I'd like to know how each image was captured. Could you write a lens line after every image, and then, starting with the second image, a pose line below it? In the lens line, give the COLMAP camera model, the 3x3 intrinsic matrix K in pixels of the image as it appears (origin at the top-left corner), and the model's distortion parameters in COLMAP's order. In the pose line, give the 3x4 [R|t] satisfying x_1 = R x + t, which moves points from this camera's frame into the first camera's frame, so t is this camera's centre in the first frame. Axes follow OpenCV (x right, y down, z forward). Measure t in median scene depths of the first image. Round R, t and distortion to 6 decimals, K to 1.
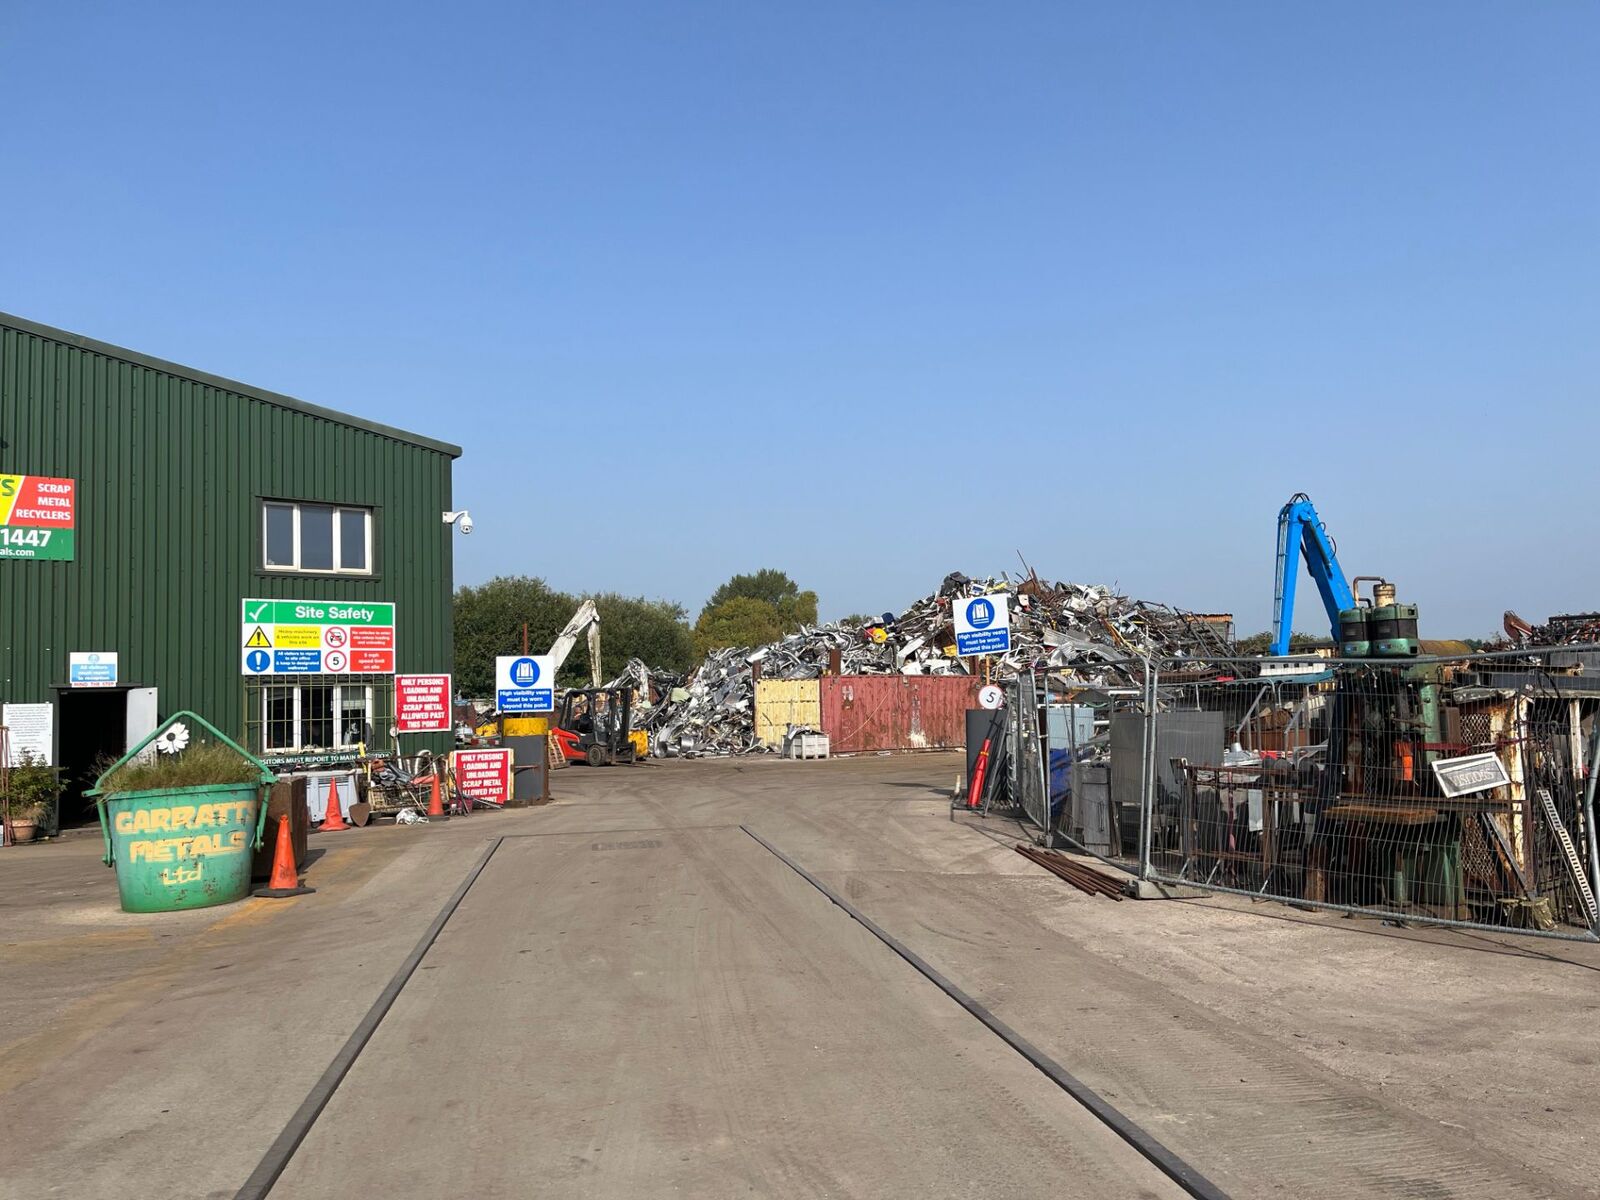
lens RADIAL K [[1207.9, 0, 814.8], [0, 1207.9, 614.2], [0, 0, 1]] dist [0.078871, -0.108501]
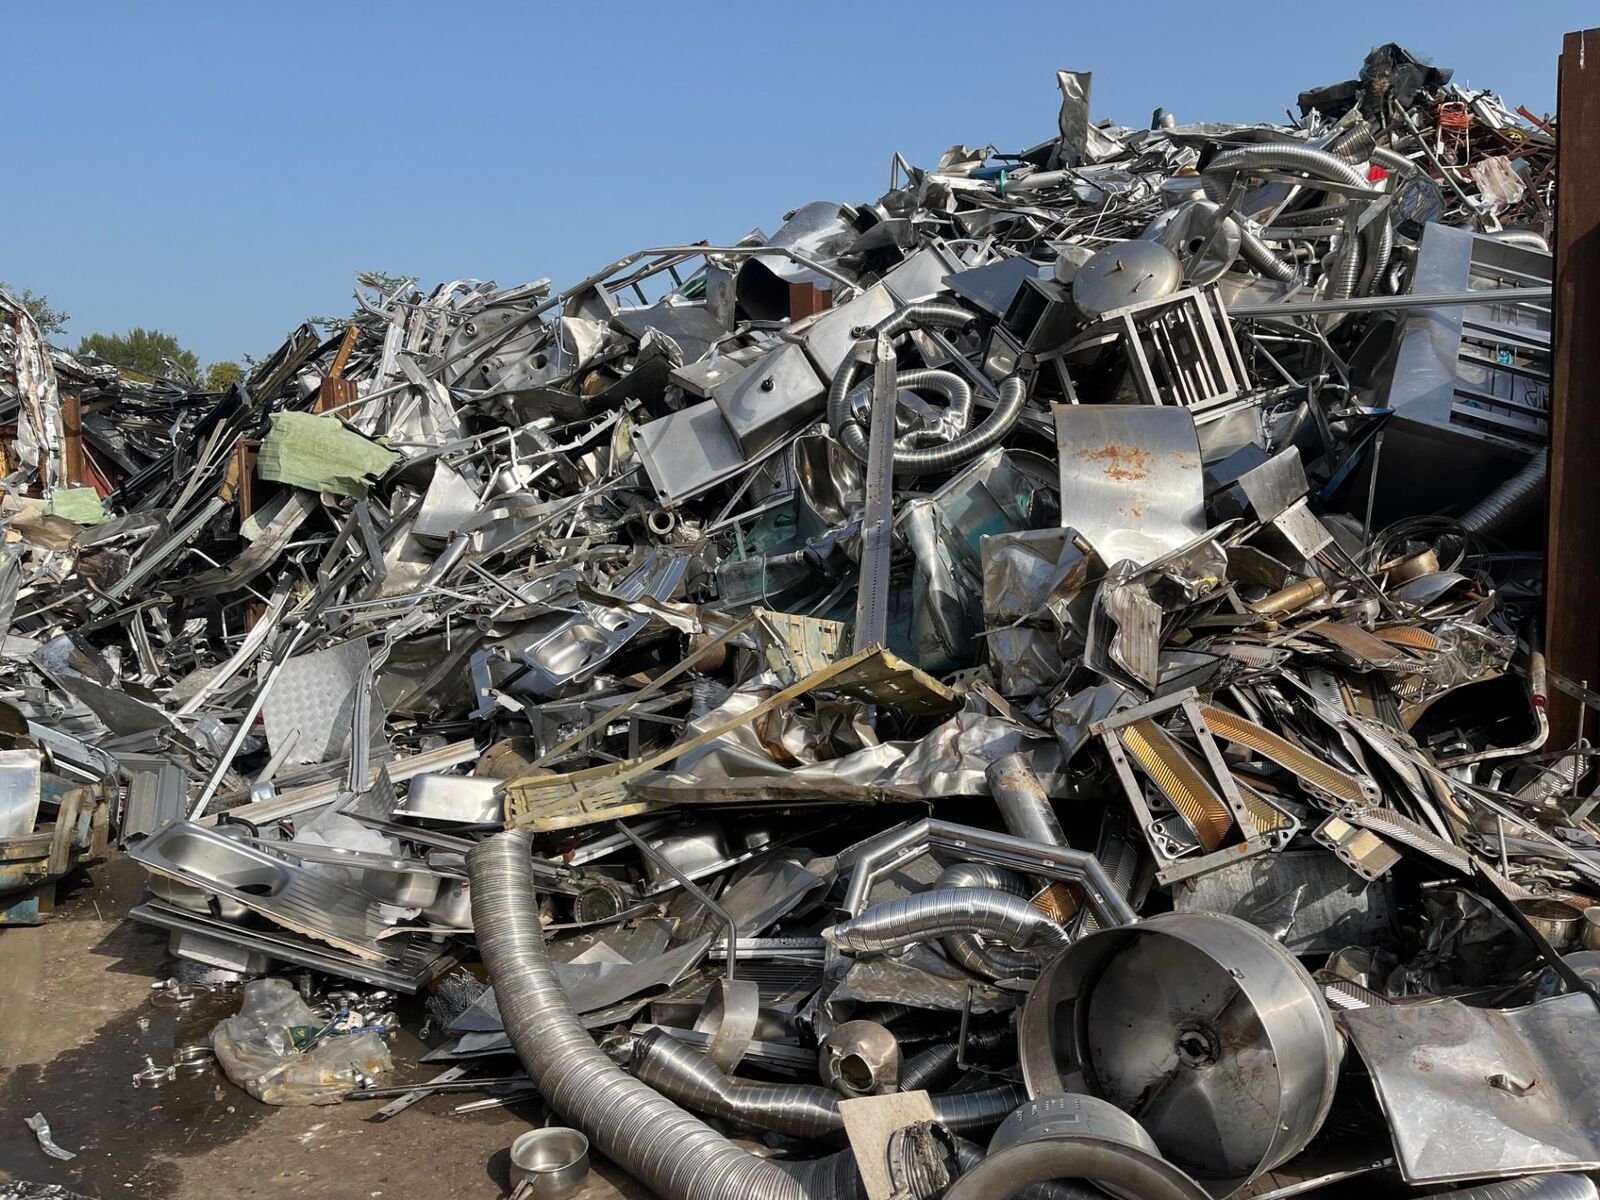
lens RADIAL K [[1207.9, 0, 807.9], [0, 1207.9, 605.0], [0, 0, 1]] dist [0.078871, -0.108501]
pose [[0.883631, -0.013560, 0.467987, -0.174402], [-0.046798, 0.992016, 0.117105, 0.085111], [-0.465839, -0.125379, 0.875942, 1.060652]]
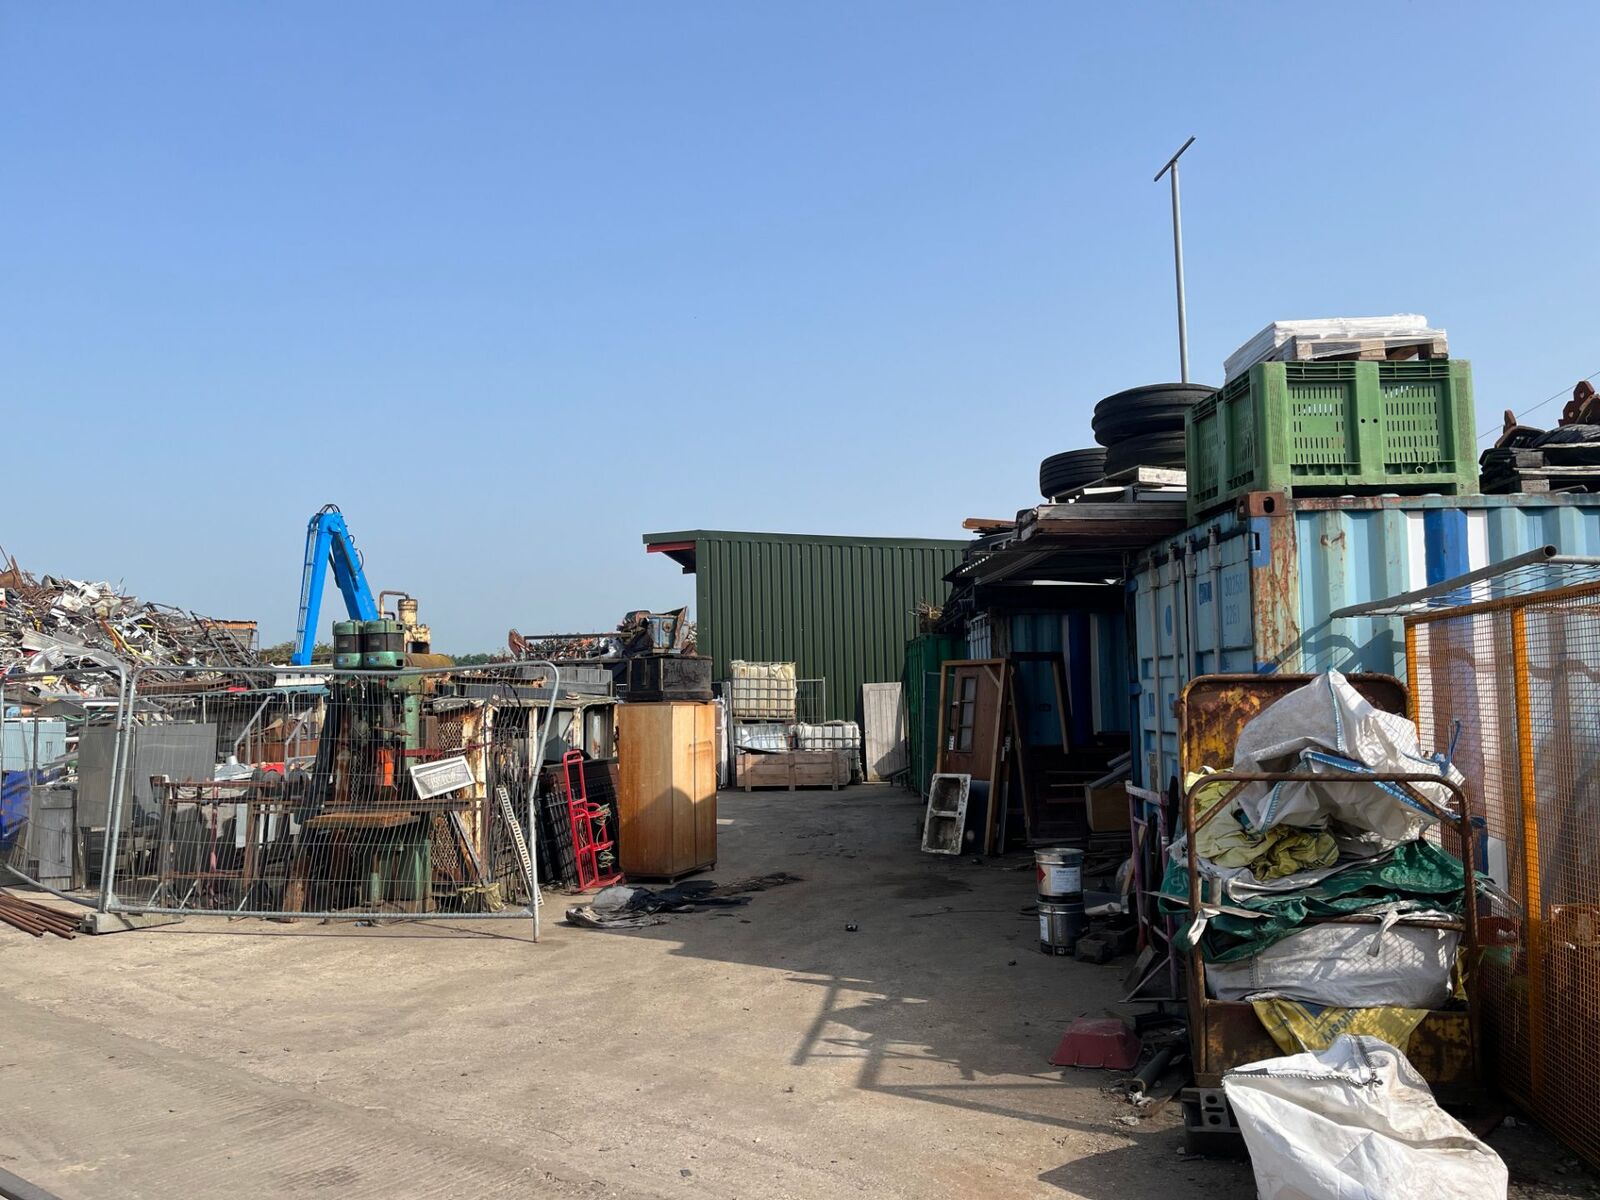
lens RADIAL K [[1207.9, 0, 815.1], [0, 1207.9, 609.4], [0, 0, 1]] dist [0.078871, -0.108501]
pose [[0.727467, 0.049787, 0.684334, 0.005942], [-0.041340, 0.998732, -0.028715, -0.000352], [-0.684896, -0.007402, 0.728603, -0.005062]]
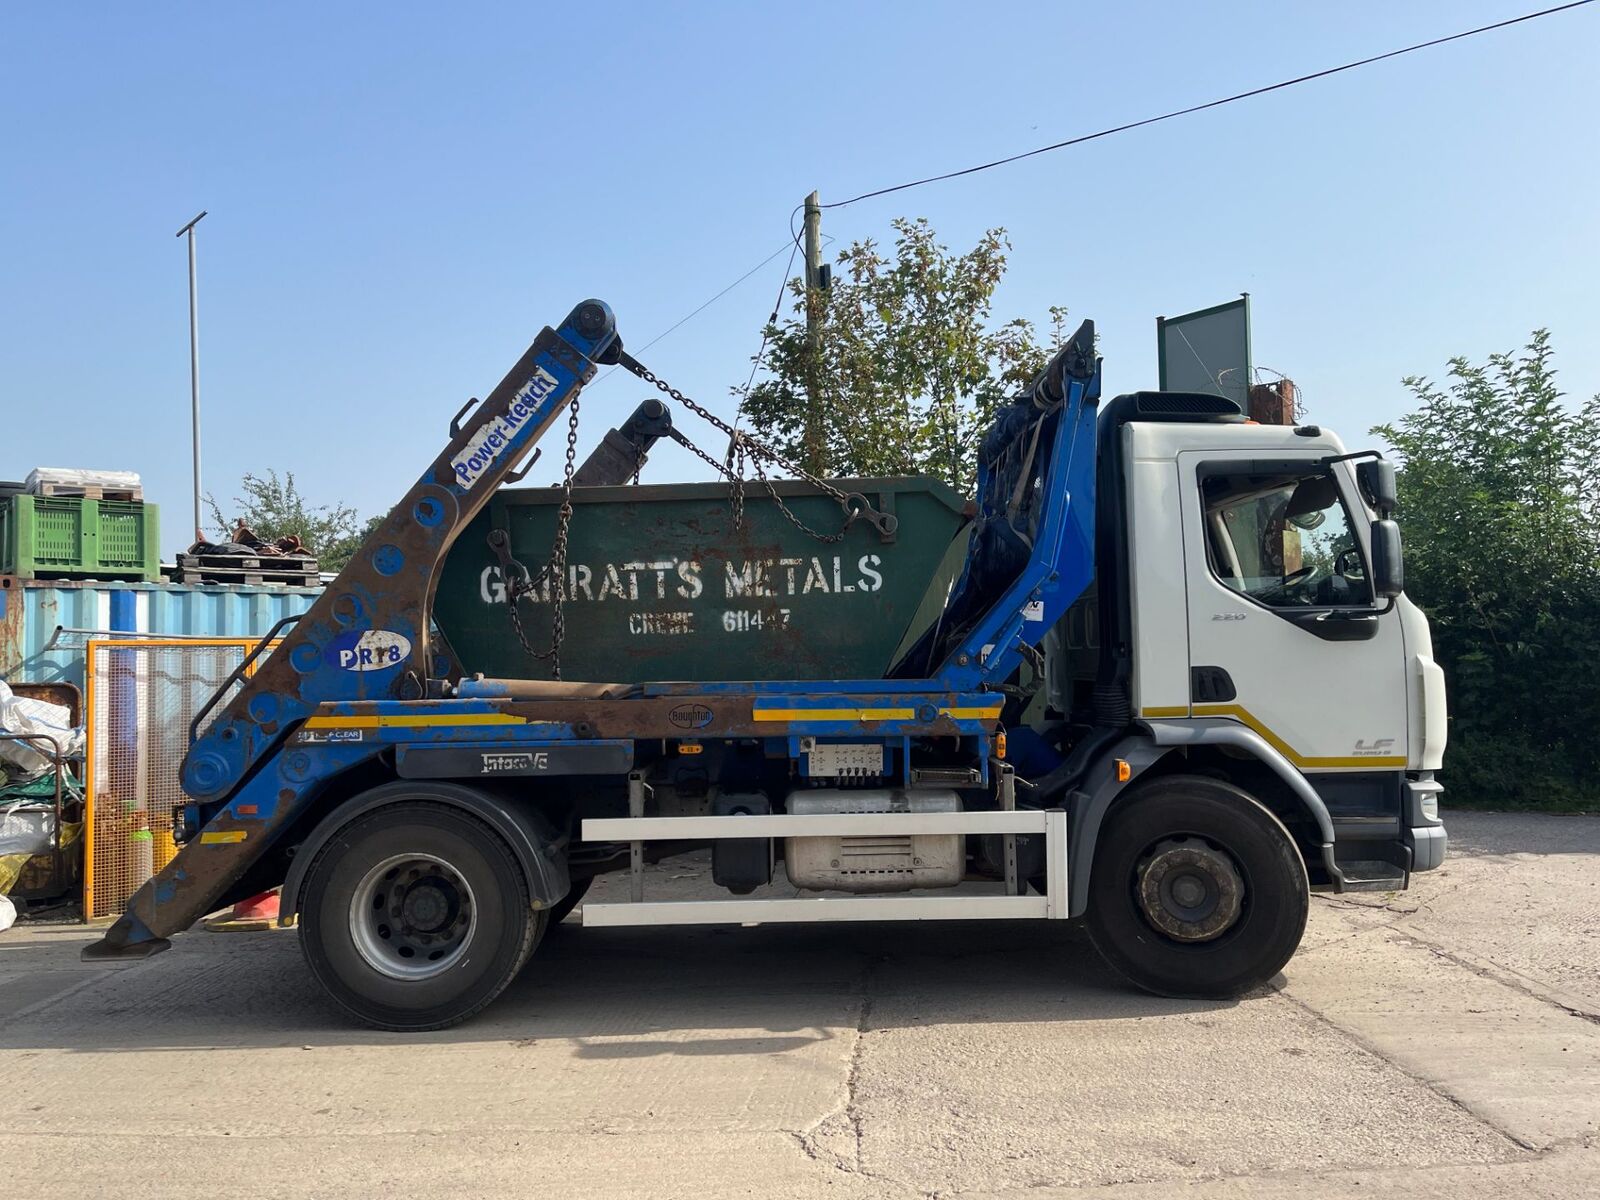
lens RADIAL K [[1207.9, 0, 796.8], [0, 1207.9, 609.0], [0, 0, 1]] dist [0.078871, -0.108501]
pose [[0.142807, 0.069151, 0.987332, -0.086272], [-0.044516, 0.996996, -0.063389, -0.006005], [-0.988749, -0.034899, 0.145456, -0.144473]]
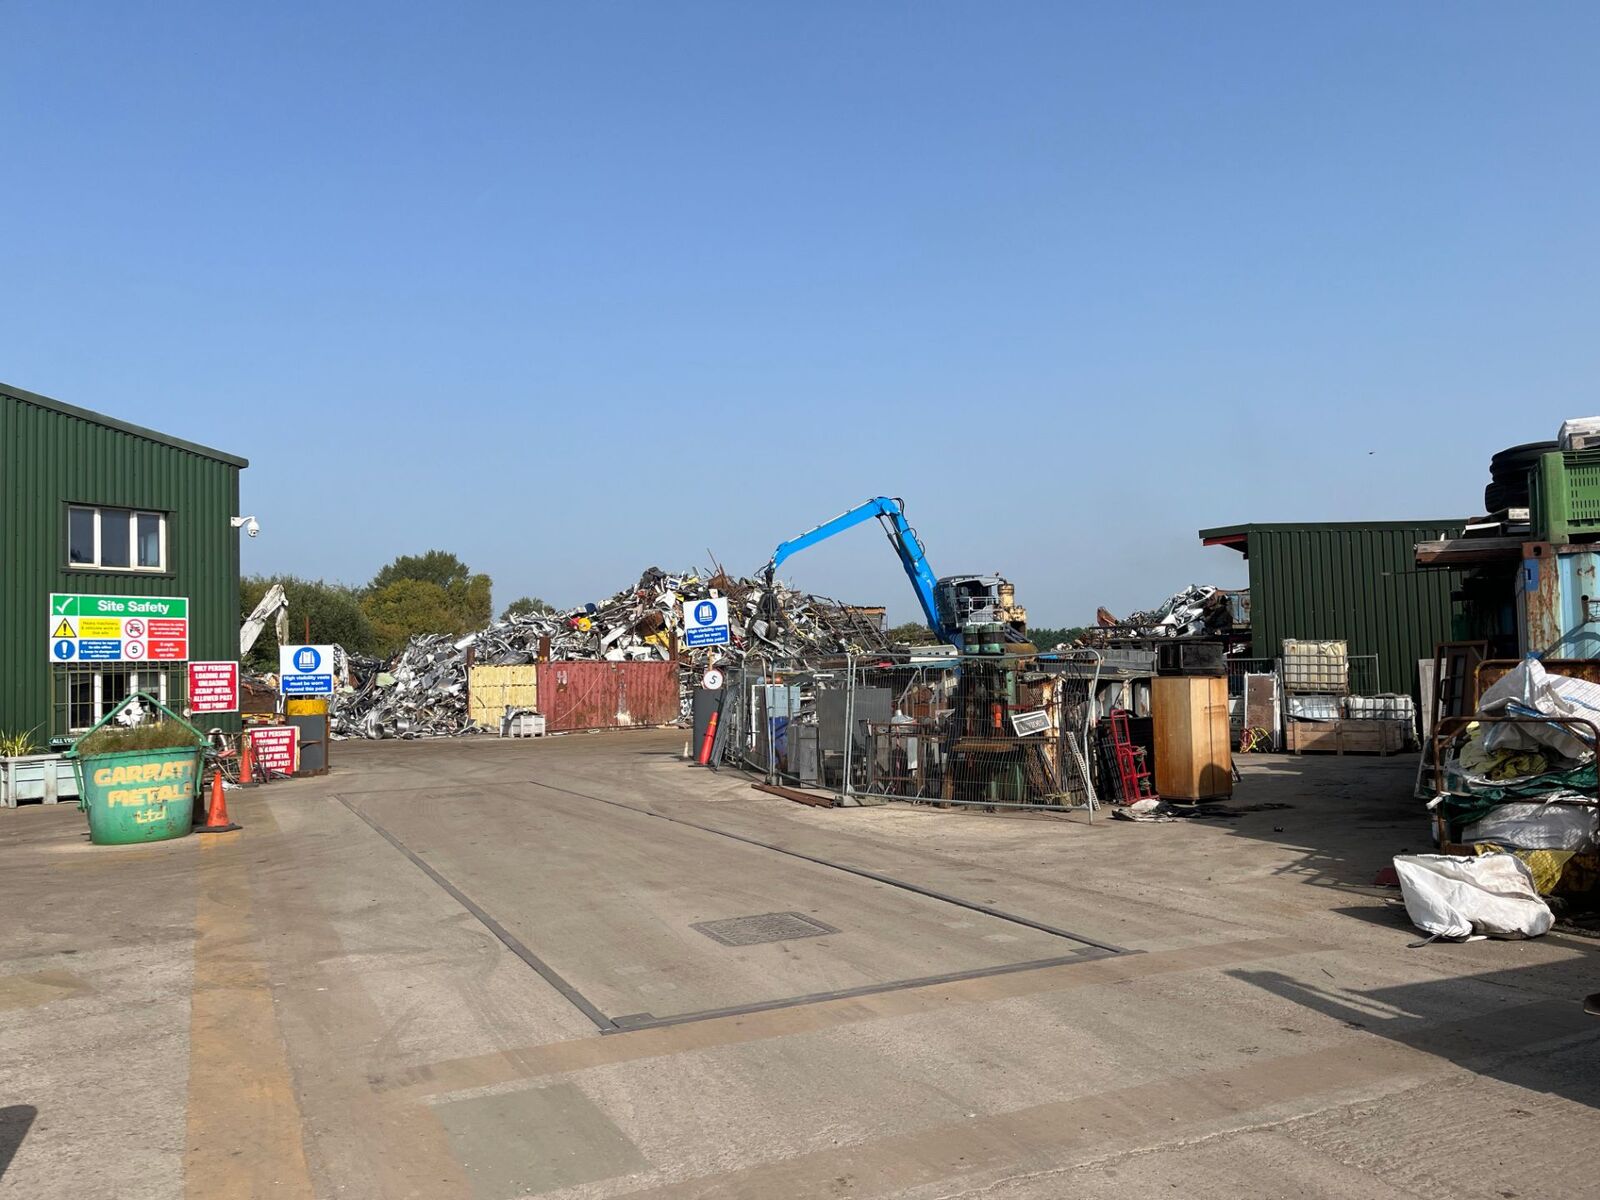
lens RADIAL K [[1207.9, 0, 801.5], [0, 1207.9, 603.7], [0, 0, 1]] dist [0.078871, -0.108501]
pose [[0.965107, 0.013478, 0.261510, -0.053858], [-0.014728, 0.999888, 0.002822, -0.008854], [-0.261443, -0.006575, 0.965197, -0.134057]]
